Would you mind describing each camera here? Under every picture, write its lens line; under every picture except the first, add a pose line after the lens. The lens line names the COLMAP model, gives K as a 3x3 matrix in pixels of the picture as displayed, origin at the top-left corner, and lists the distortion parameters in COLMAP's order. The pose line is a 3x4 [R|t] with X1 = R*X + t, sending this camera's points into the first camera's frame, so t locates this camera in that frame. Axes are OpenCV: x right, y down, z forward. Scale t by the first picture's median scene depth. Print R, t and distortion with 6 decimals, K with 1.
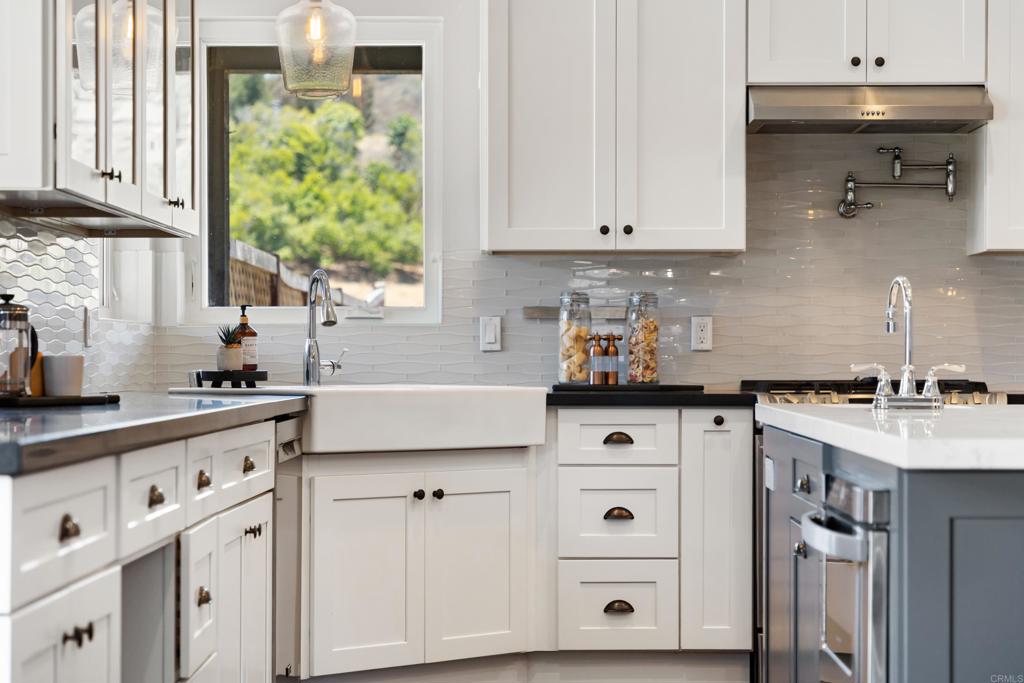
lens RADIAL K [[2295.4, 0, 510.9], [0, 2295.4, 342.7], [0, 0, 1]] dist [0.100777, 0.000000]
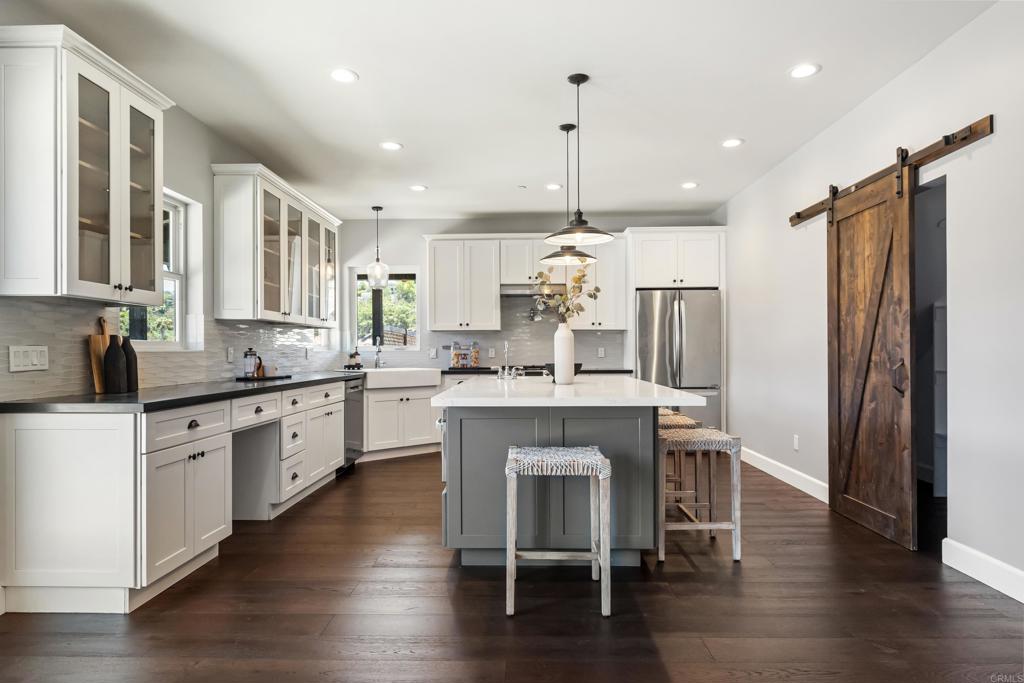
lens RADIAL K [[604.1, 0, 510.2], [0, 604.1, 349.9], [0, 0, 1]] dist [-0.000095, 0.000237]
pose [[0.999926, -0.006337, -0.010423, 0.131436], [0.006383, 0.999970, 0.004363, -0.013574], [0.010395, -0.004429, 0.999936, 0.056968]]
